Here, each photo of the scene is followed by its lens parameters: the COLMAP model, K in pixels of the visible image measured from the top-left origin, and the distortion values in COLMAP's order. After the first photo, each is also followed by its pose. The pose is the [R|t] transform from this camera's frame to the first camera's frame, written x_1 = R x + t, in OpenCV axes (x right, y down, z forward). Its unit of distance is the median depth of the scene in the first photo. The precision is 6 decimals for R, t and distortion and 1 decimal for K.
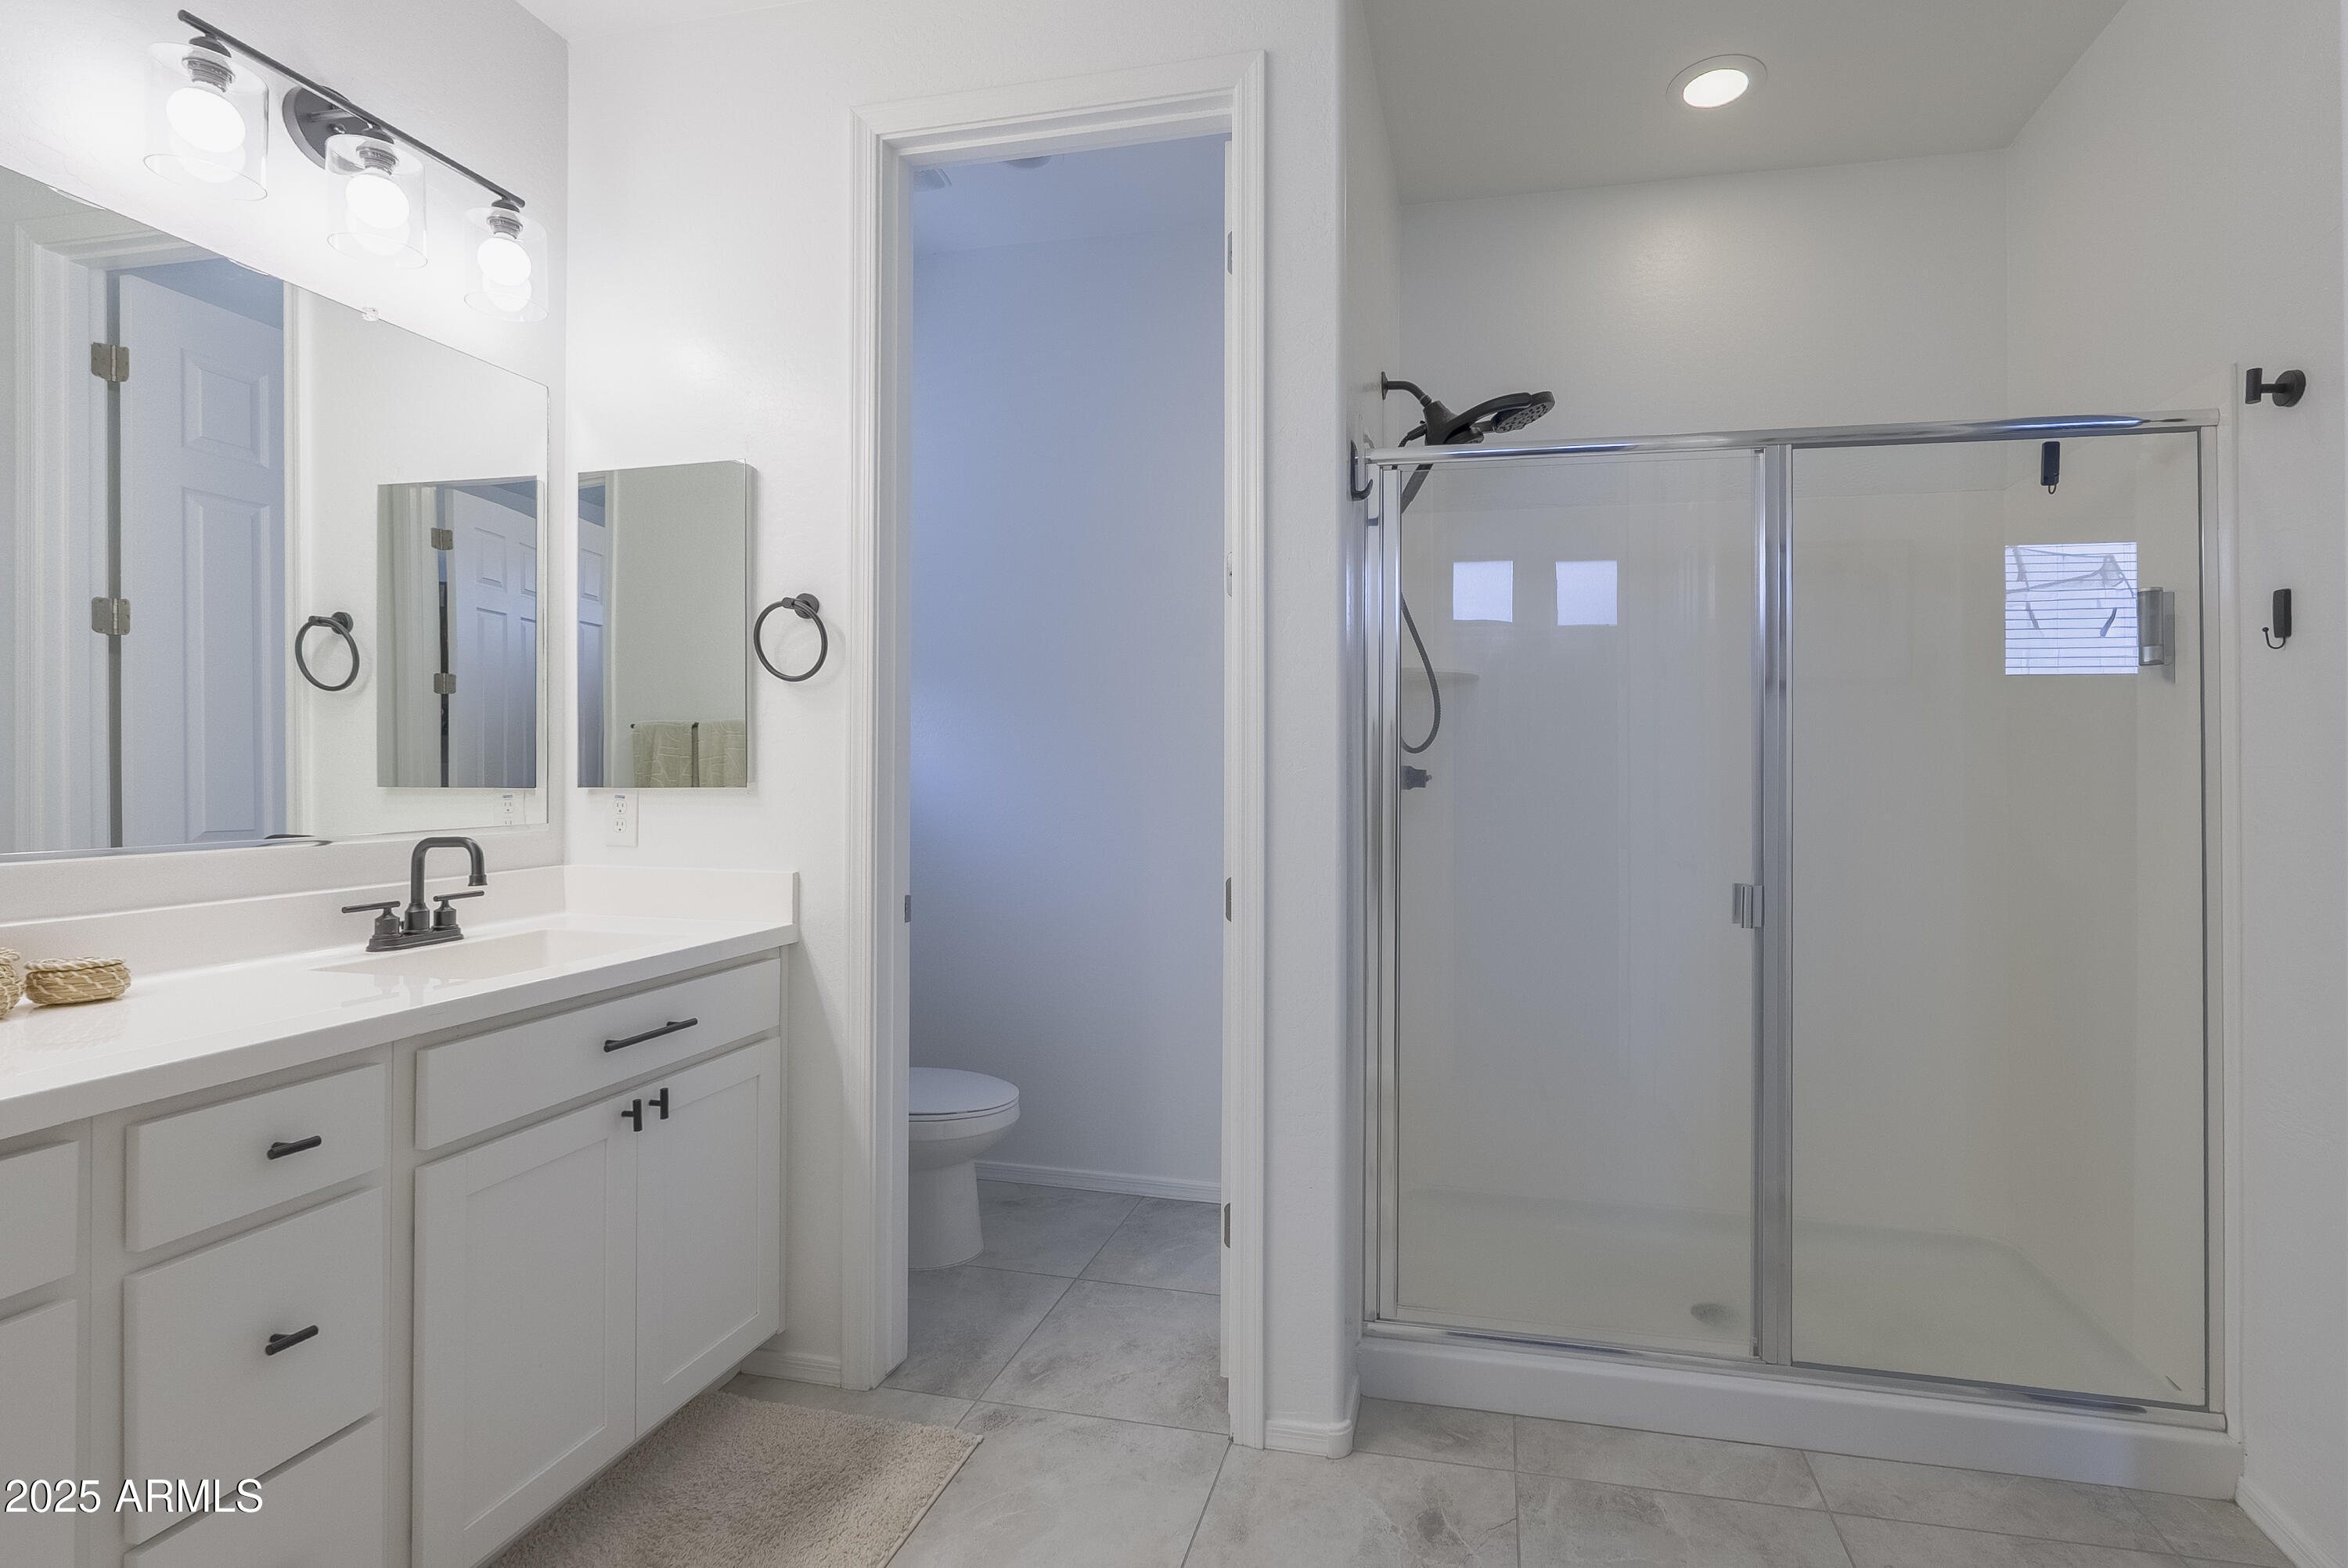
lens RADIAL K [[1056.6, 0, 1182.4], [0, 1056.6, 767.0], [0, 0, 1]] dist [-0.003344, 0.000060]
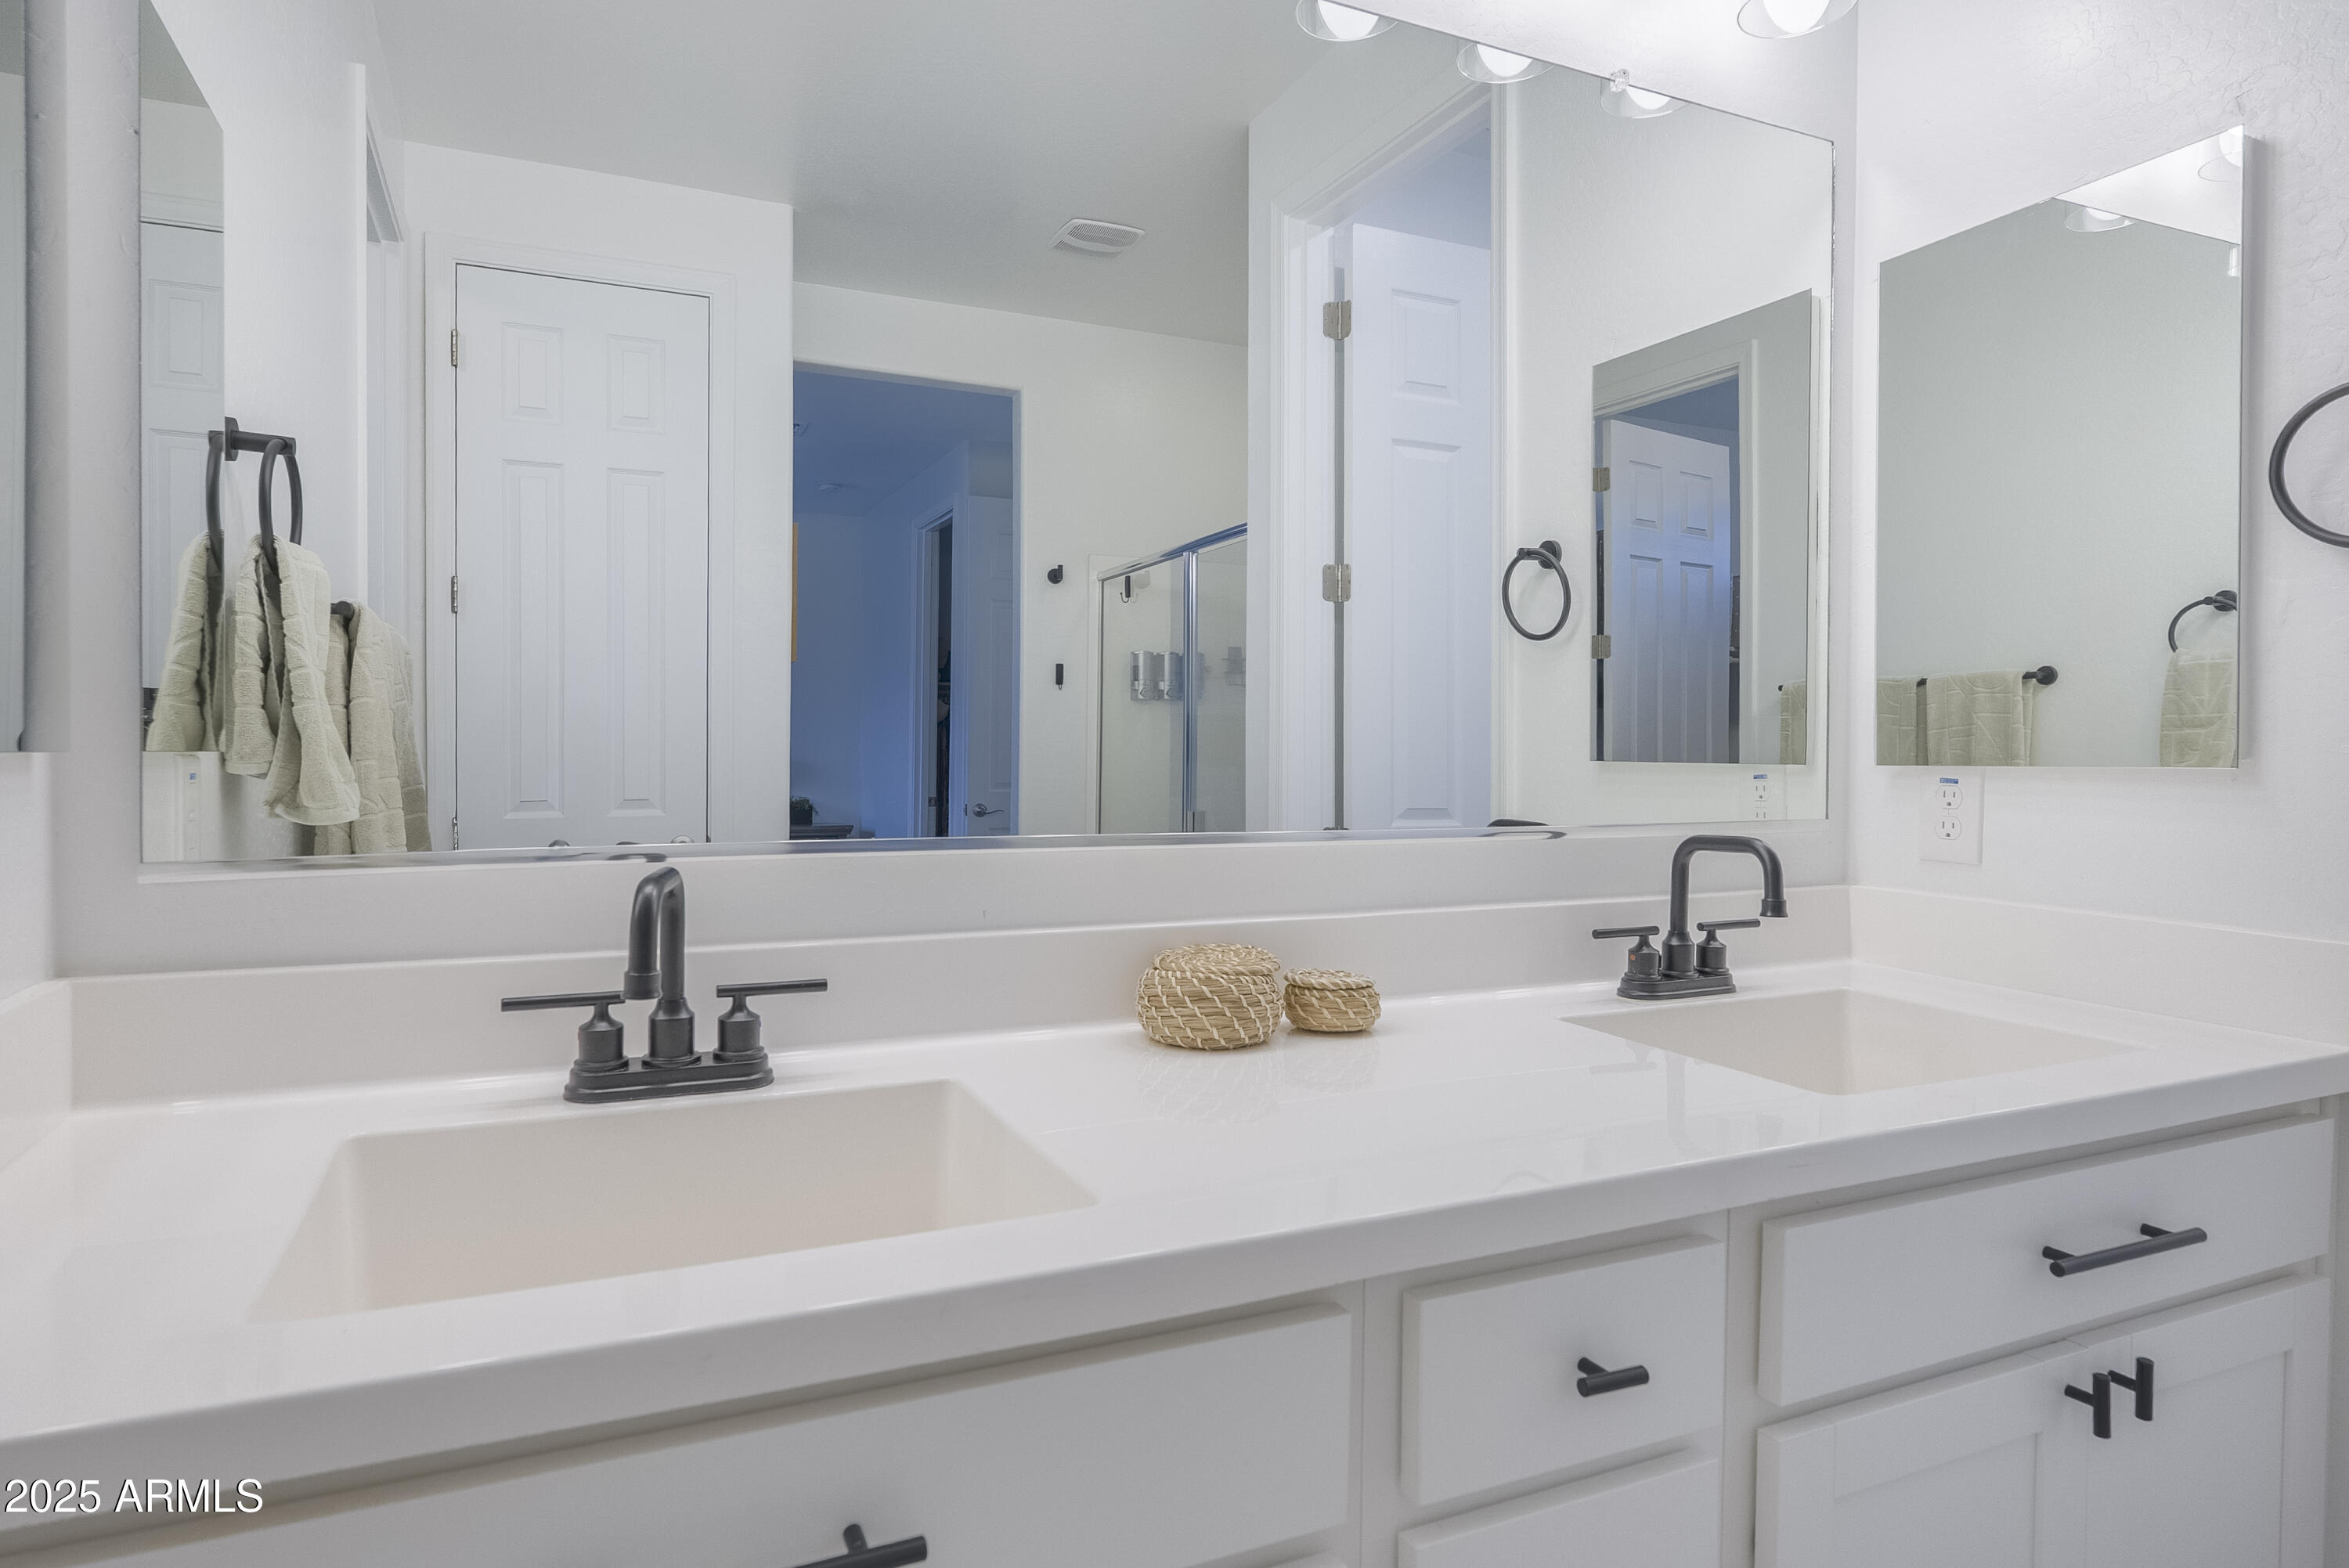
lens RADIAL K [[1268.2, 0, 1191.4], [0, 1268.2, 778.4], [0, 0, 1]] dist [0.007222, 0.000875]
pose [[0.625804, 0.020958, -0.779699, -0.291037], [-0.001904, 0.999677, 0.025342, 0.011788], [0.779978, -0.014374, 0.625642, 0.253340]]
